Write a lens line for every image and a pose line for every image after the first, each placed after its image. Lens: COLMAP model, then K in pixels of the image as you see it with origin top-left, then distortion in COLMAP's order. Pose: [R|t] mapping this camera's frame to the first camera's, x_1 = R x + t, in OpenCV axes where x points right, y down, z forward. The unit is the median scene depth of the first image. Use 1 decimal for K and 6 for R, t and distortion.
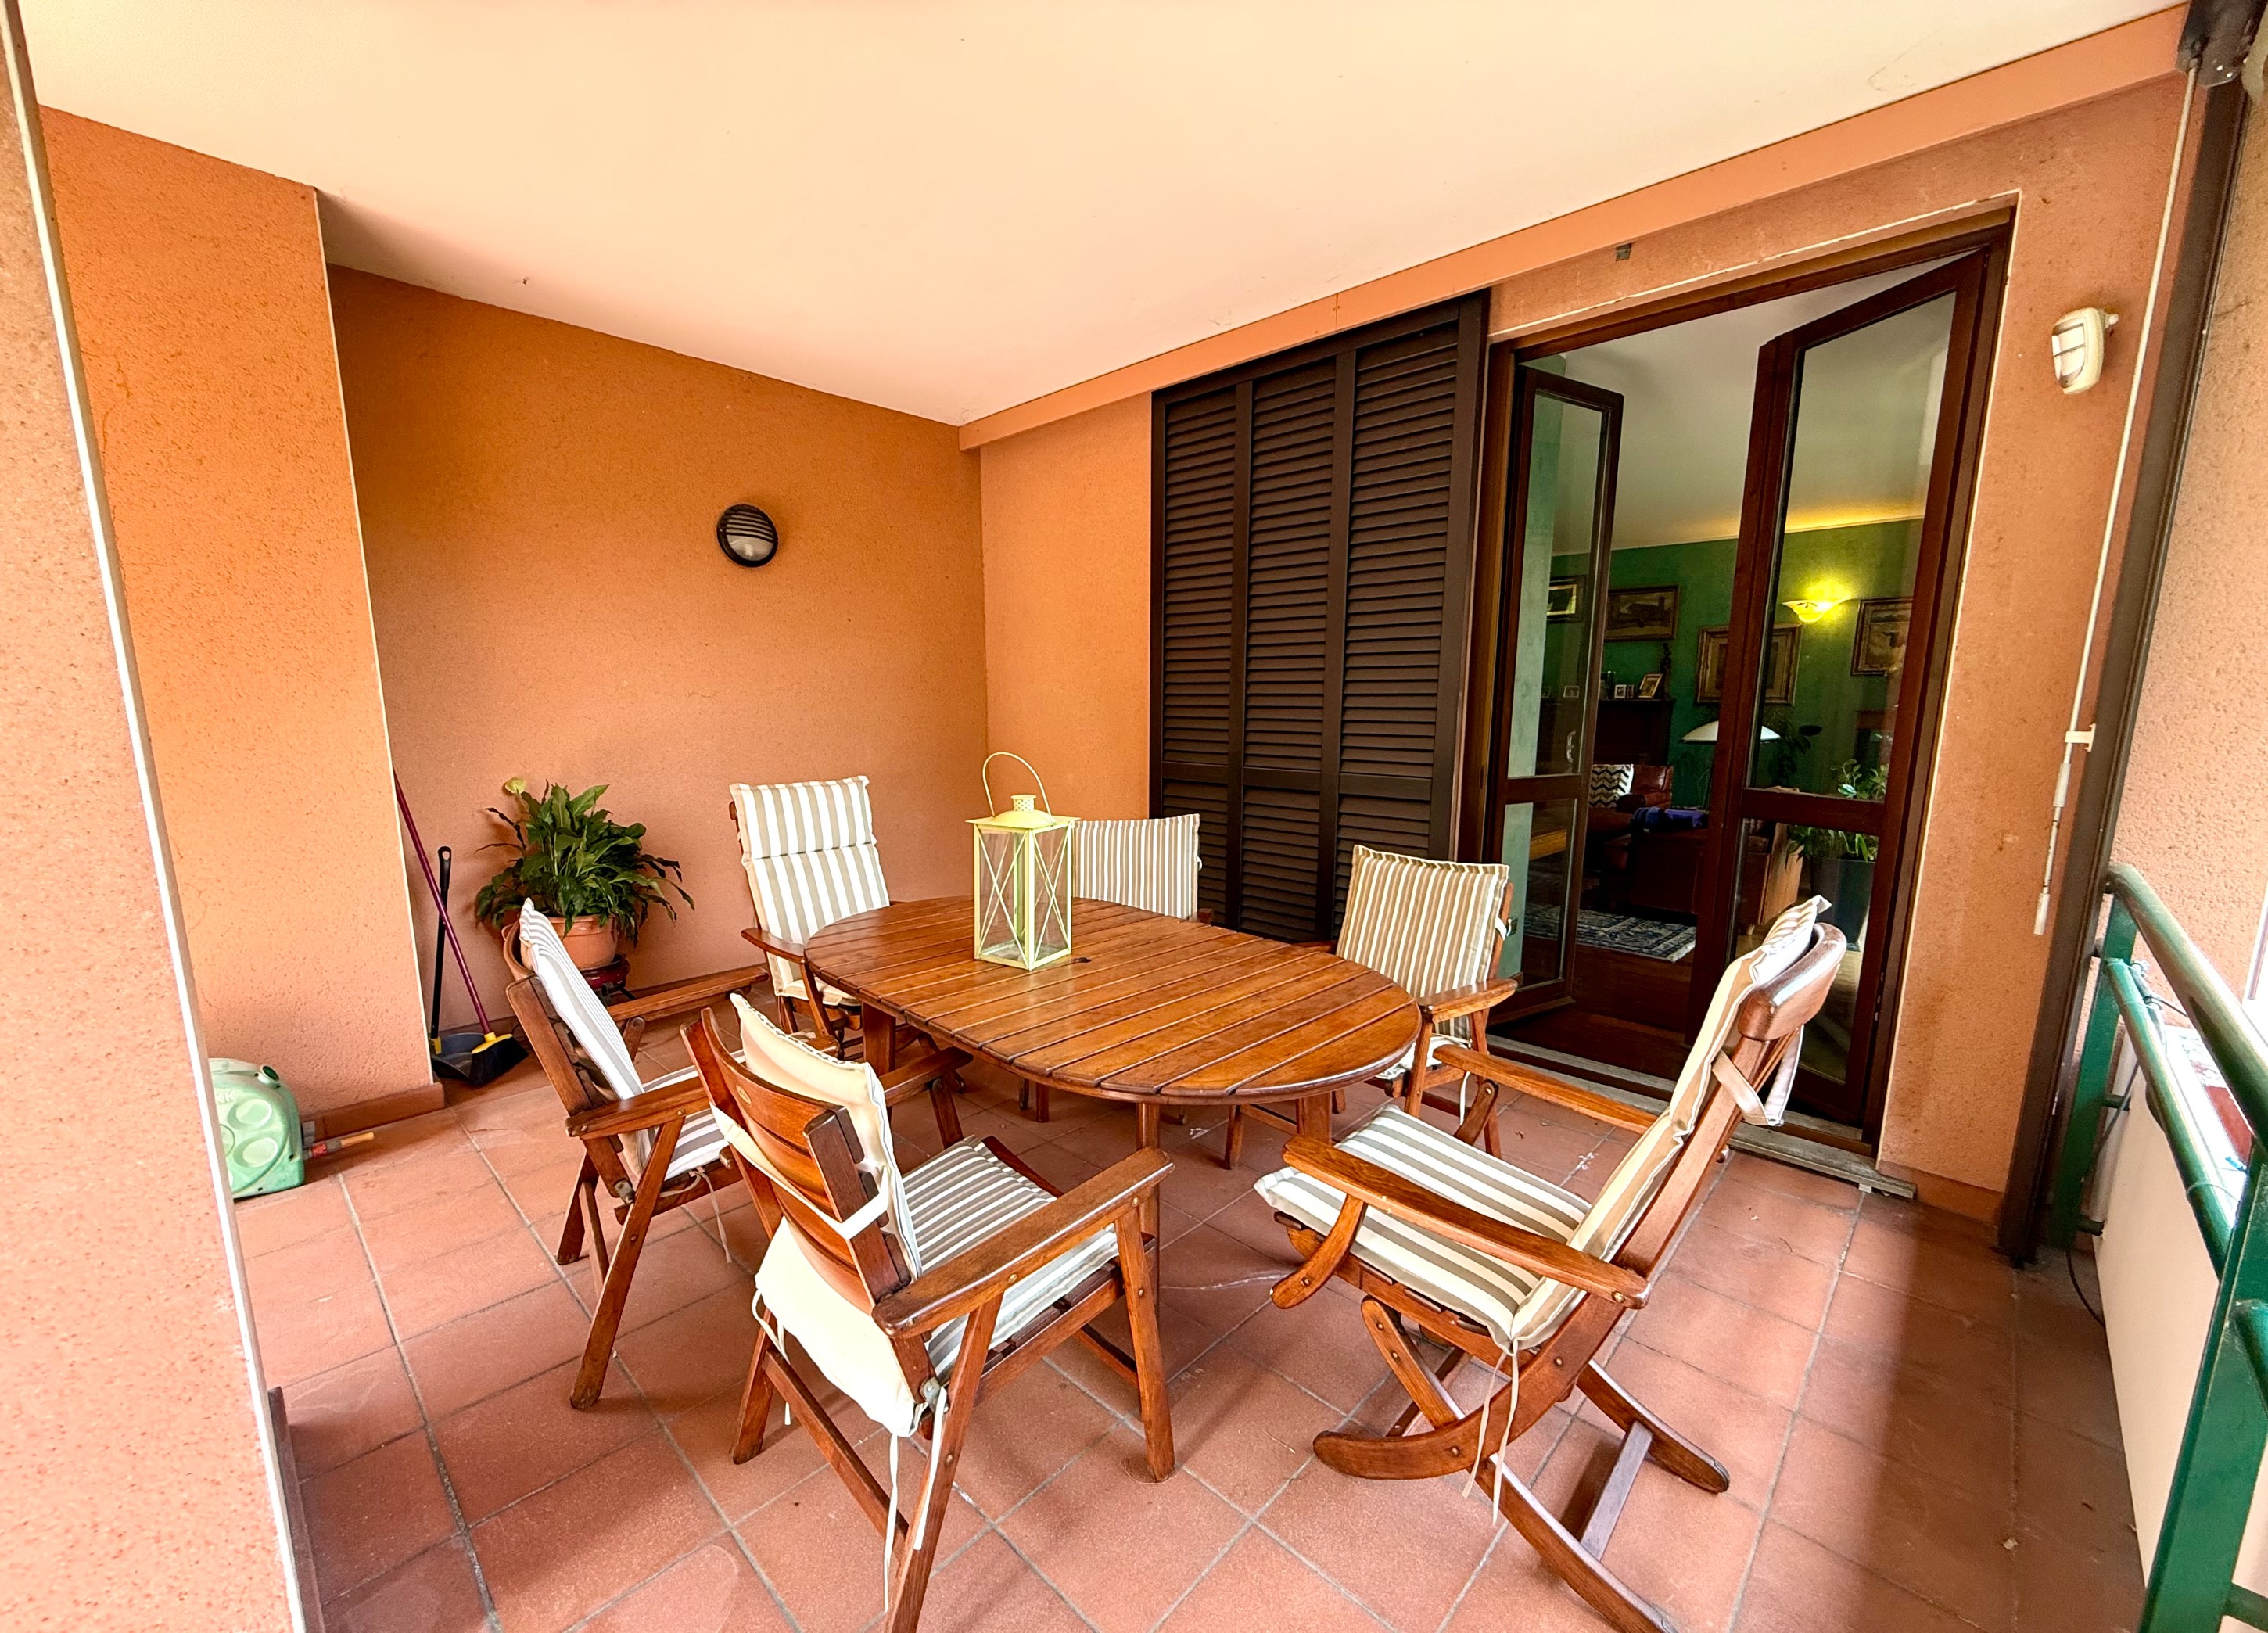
lens RADIAL K [[904.6, 0, 1128.4], [0, 904.6, 847.7], [0, 0, 1]] dist [-0.001847, -0.000623]
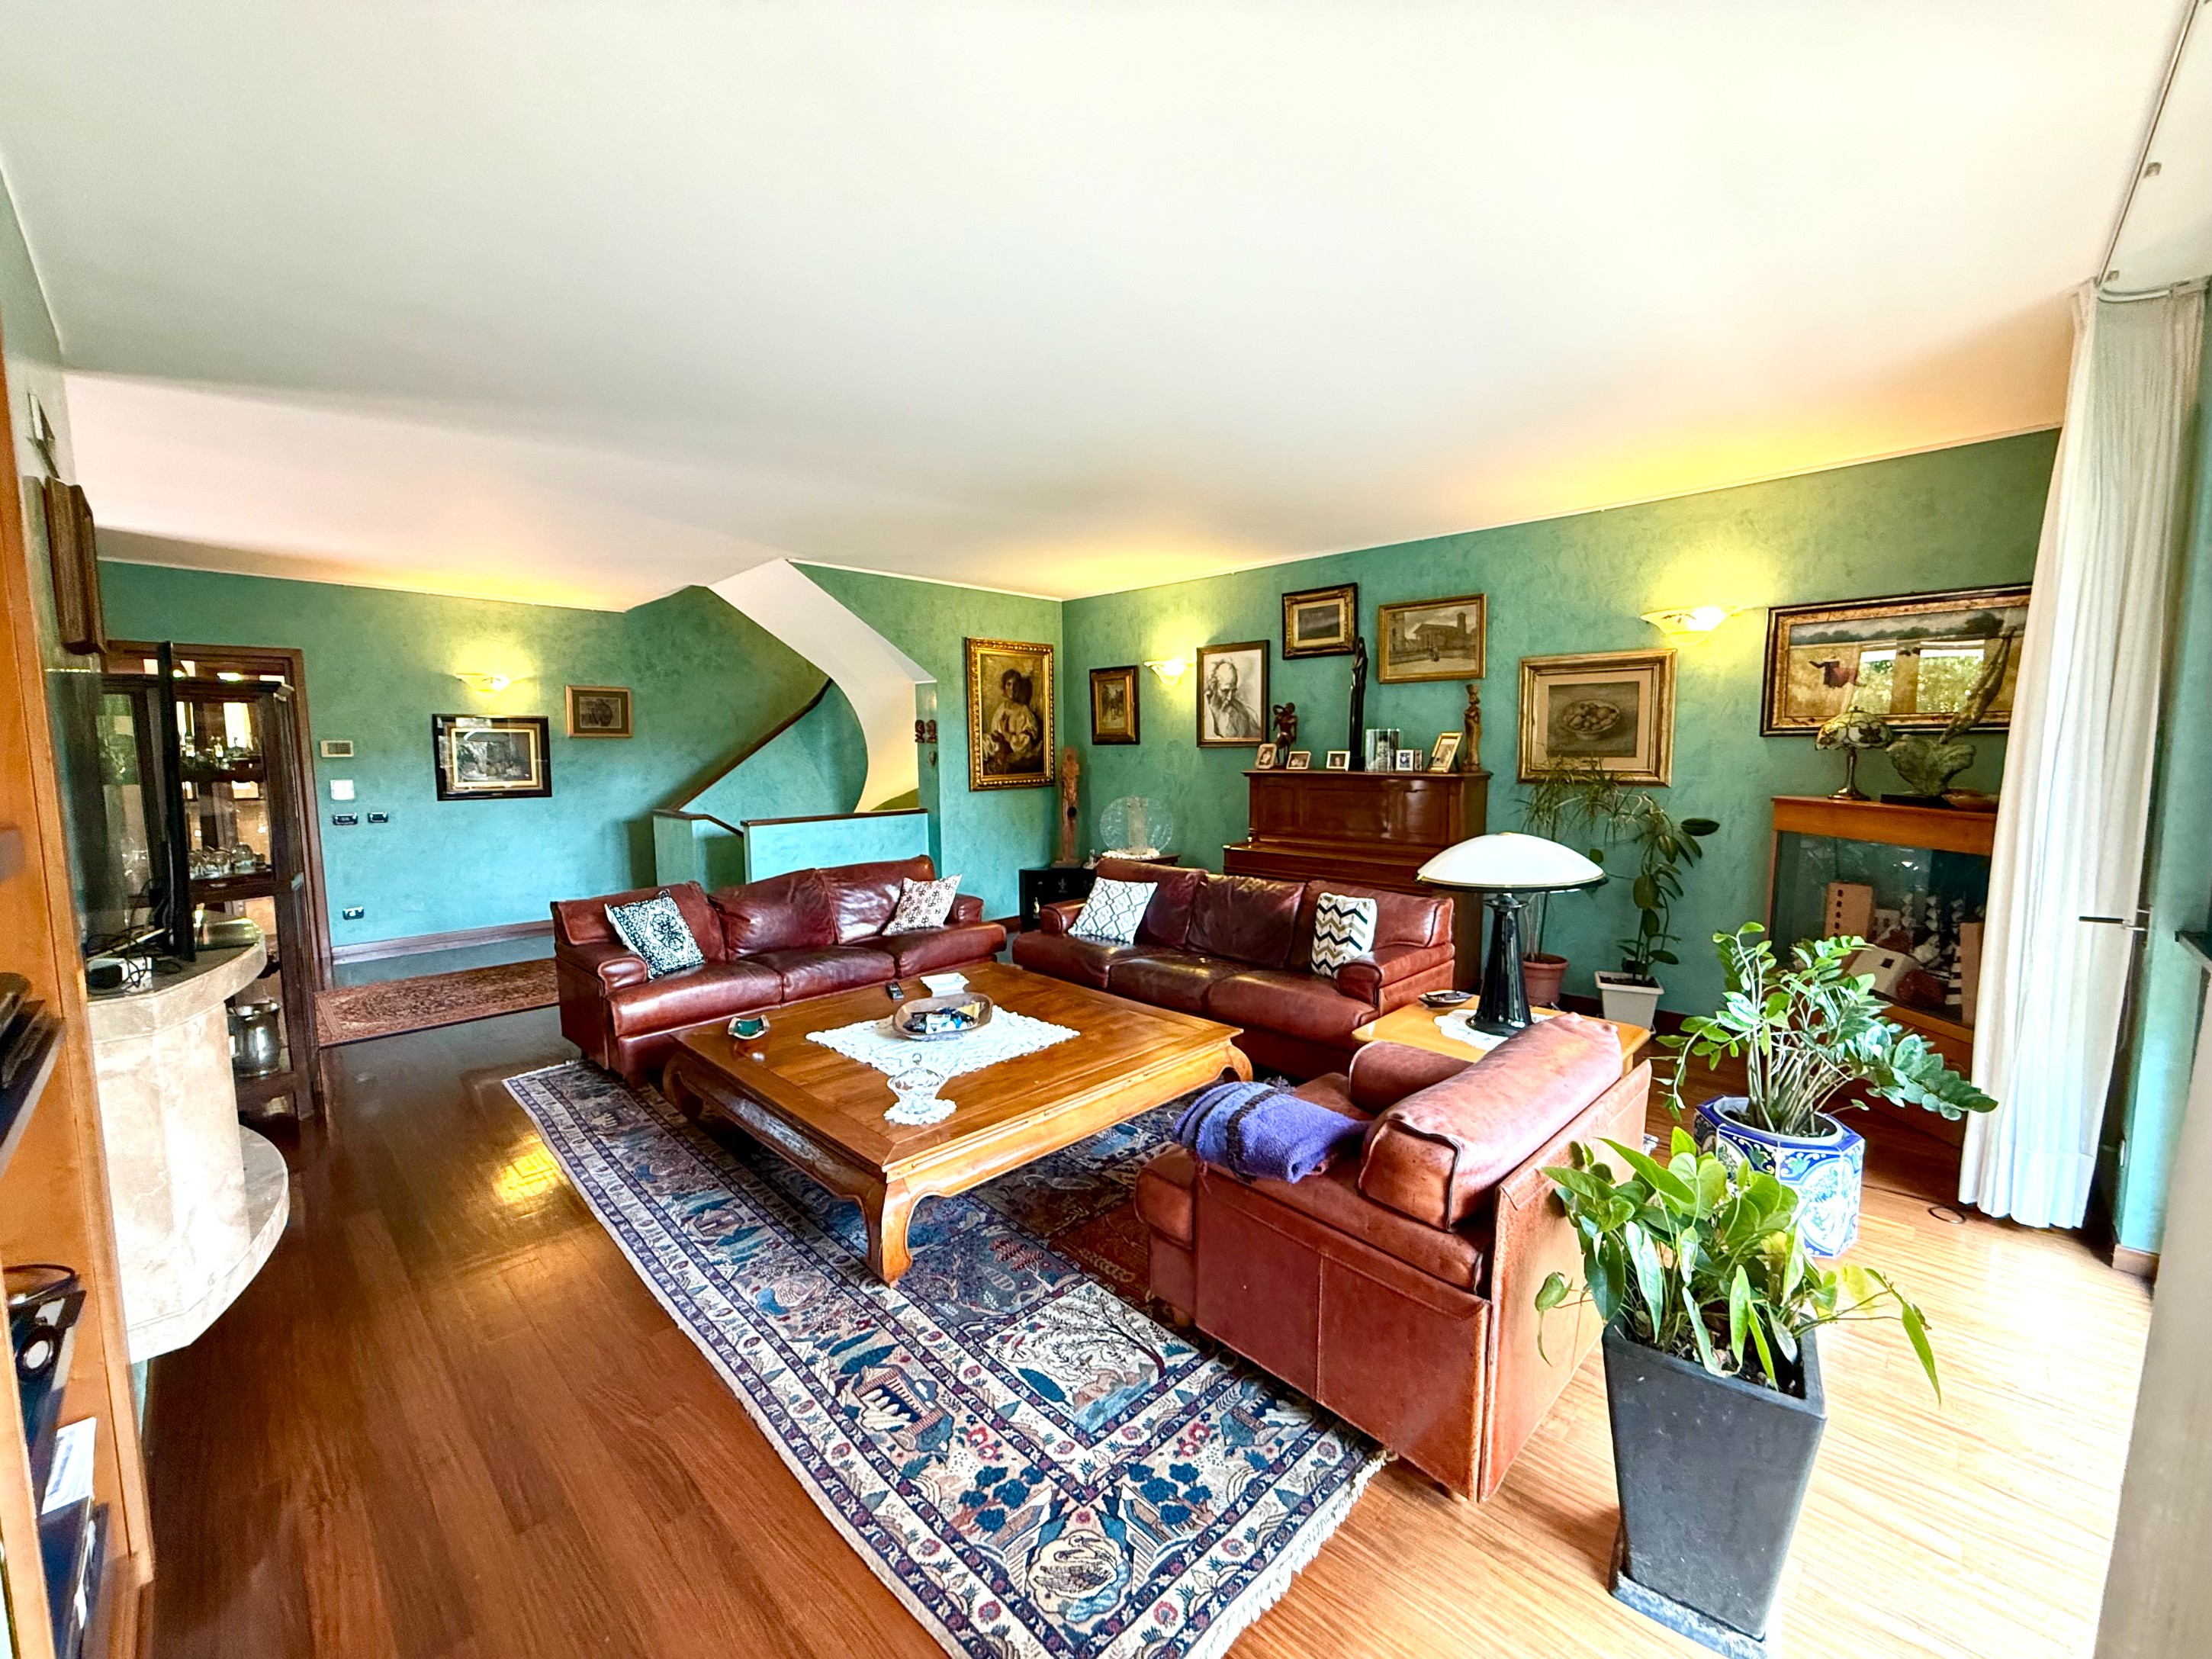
lens RADIAL K [[882.7, 0, 1090.0], [0, 882.7, 821.4], [0, 0, 1]] dist [-0.000799, 0.000529]
pose [[0.999931, -0.006994, -0.009485, 0.339337], [0.006262, 0.997153, -0.075151, -0.087074], [0.009983, 0.075086, 0.997127, 0.394508]]
